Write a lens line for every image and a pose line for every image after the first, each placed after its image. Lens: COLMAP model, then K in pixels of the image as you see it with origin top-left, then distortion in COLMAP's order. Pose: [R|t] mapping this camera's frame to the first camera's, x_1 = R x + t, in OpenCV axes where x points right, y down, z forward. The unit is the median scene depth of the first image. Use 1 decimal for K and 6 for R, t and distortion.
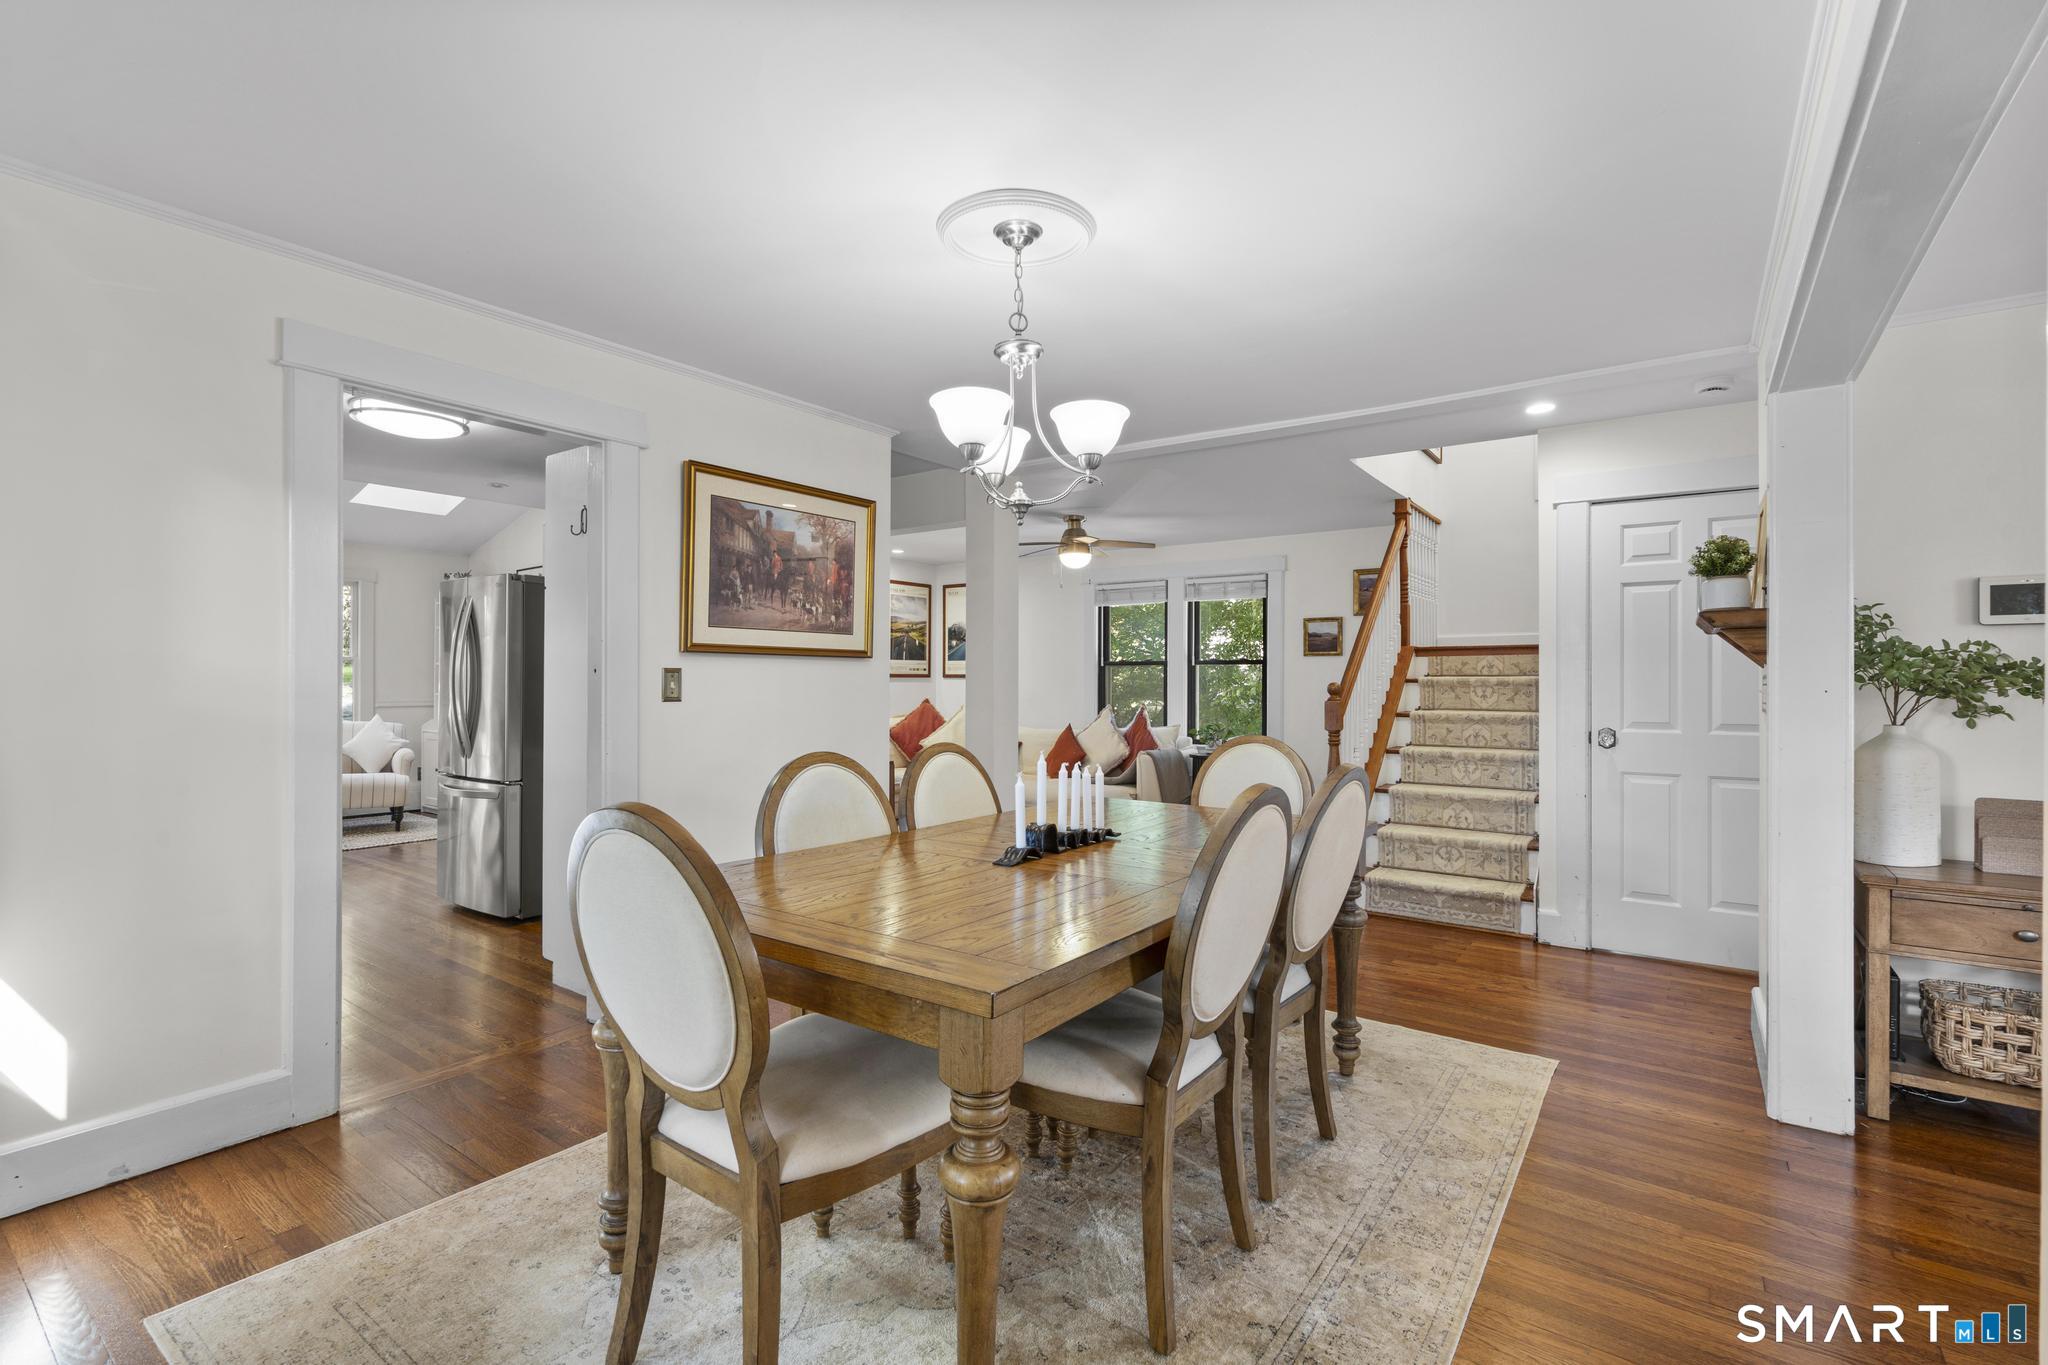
lens RADIAL K [[927.1, 0, 1003.1], [0, 927.1, 677.5], [0, 0, 1]] dist [-0.007837, 0.002372]
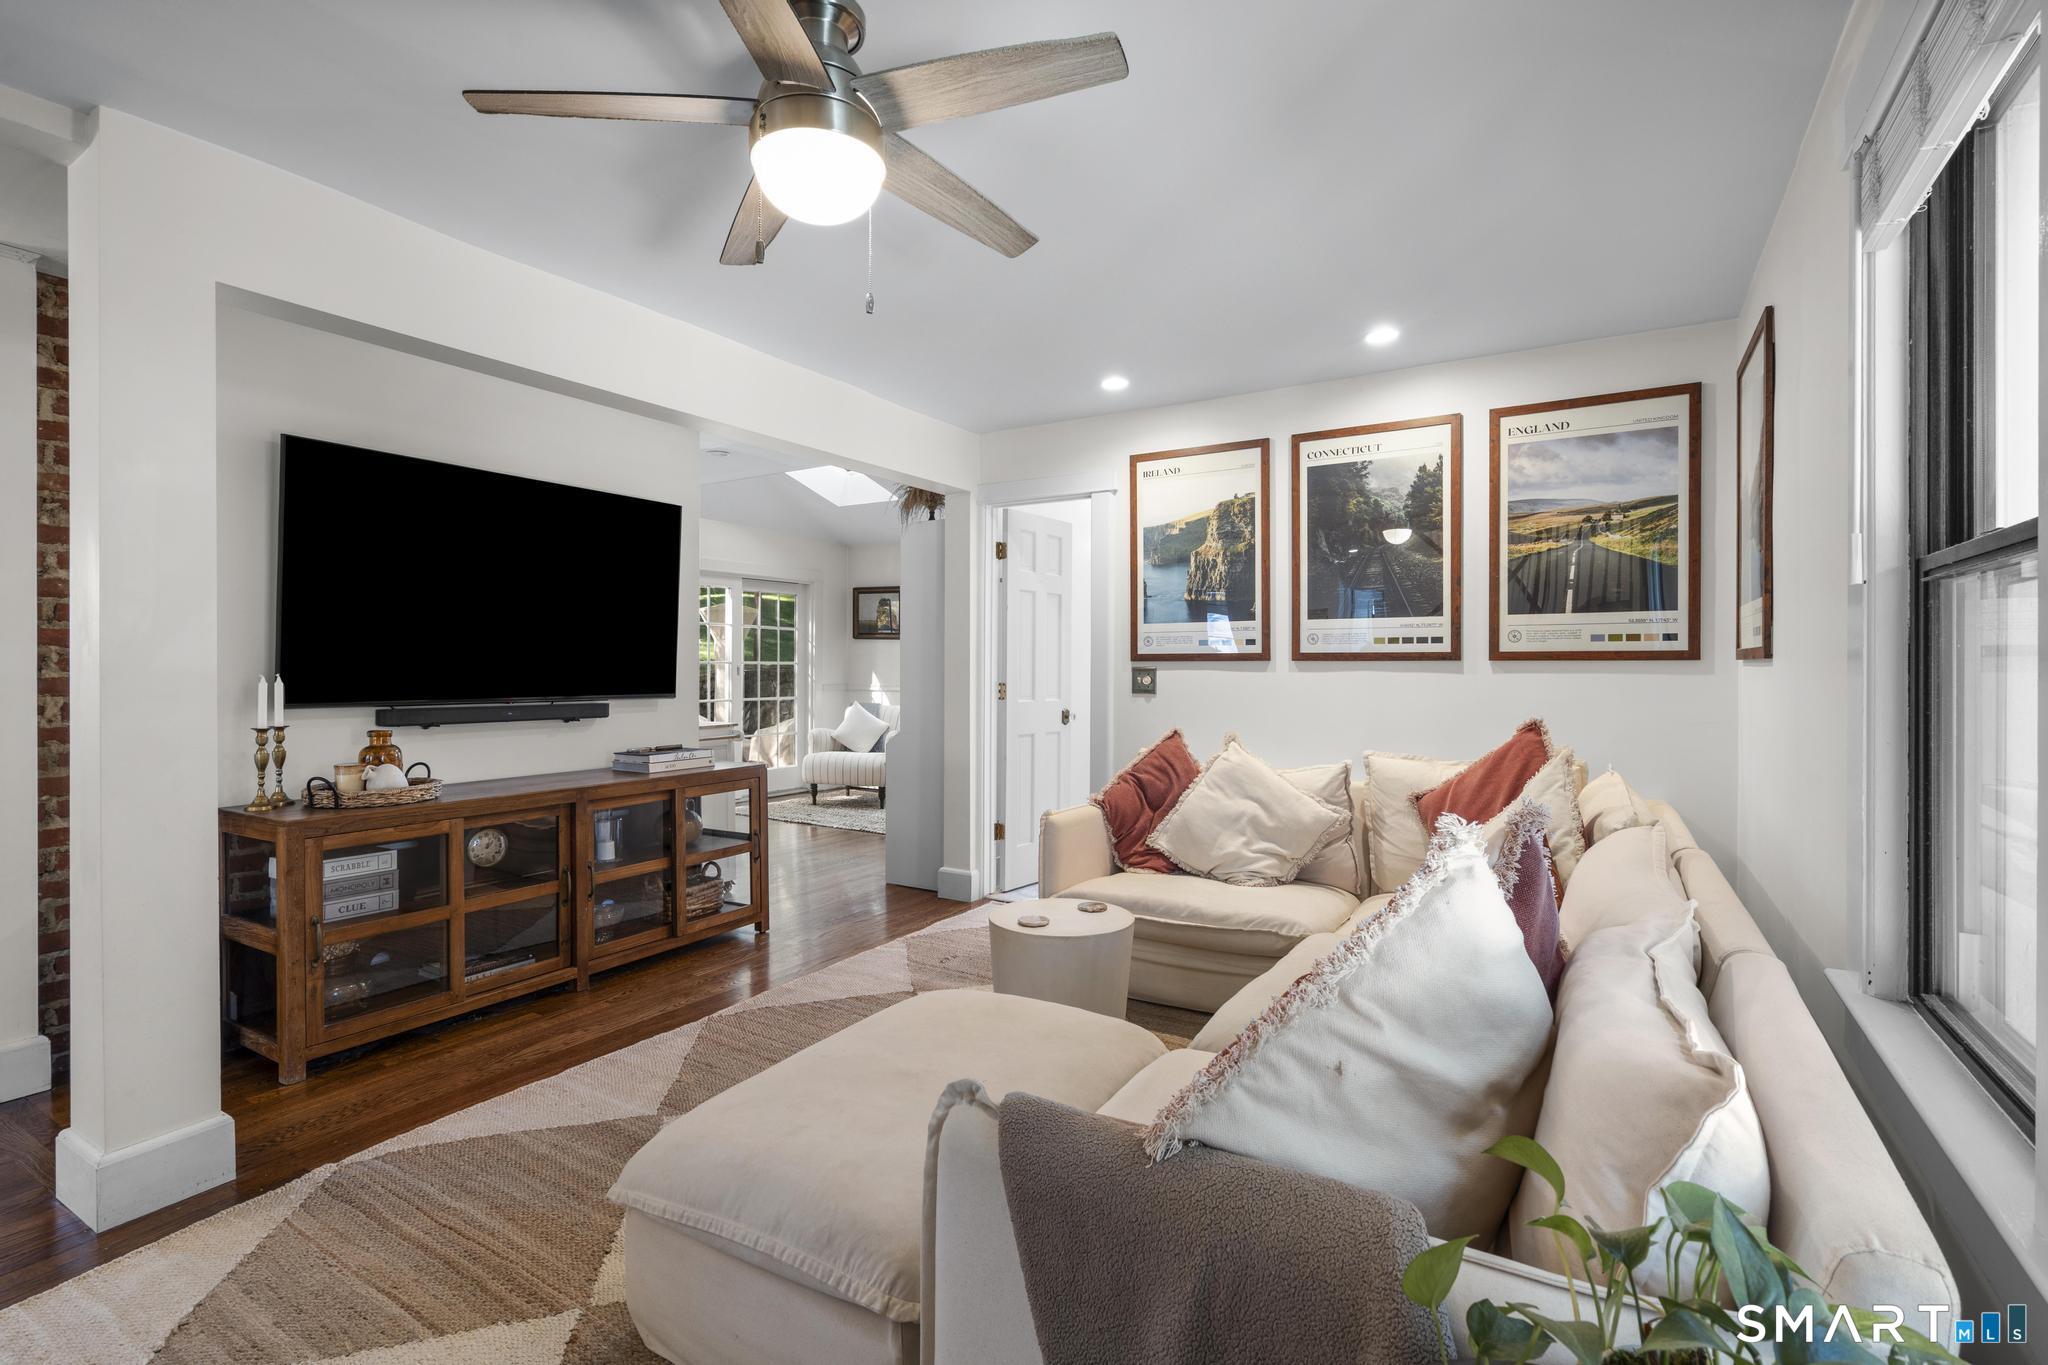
lens RADIAL K [[927.1, 0, 1029.9], [0, 927.1, 674.2], [0, 0, 1]] dist [-0.007837, 0.002372]
pose [[0.102166, 0.002089, -0.994765, 0.323907], [0.000846, 0.999997, 0.002187, 0.006124], [0.994767, -0.001065, 0.102164, 1.018718]]
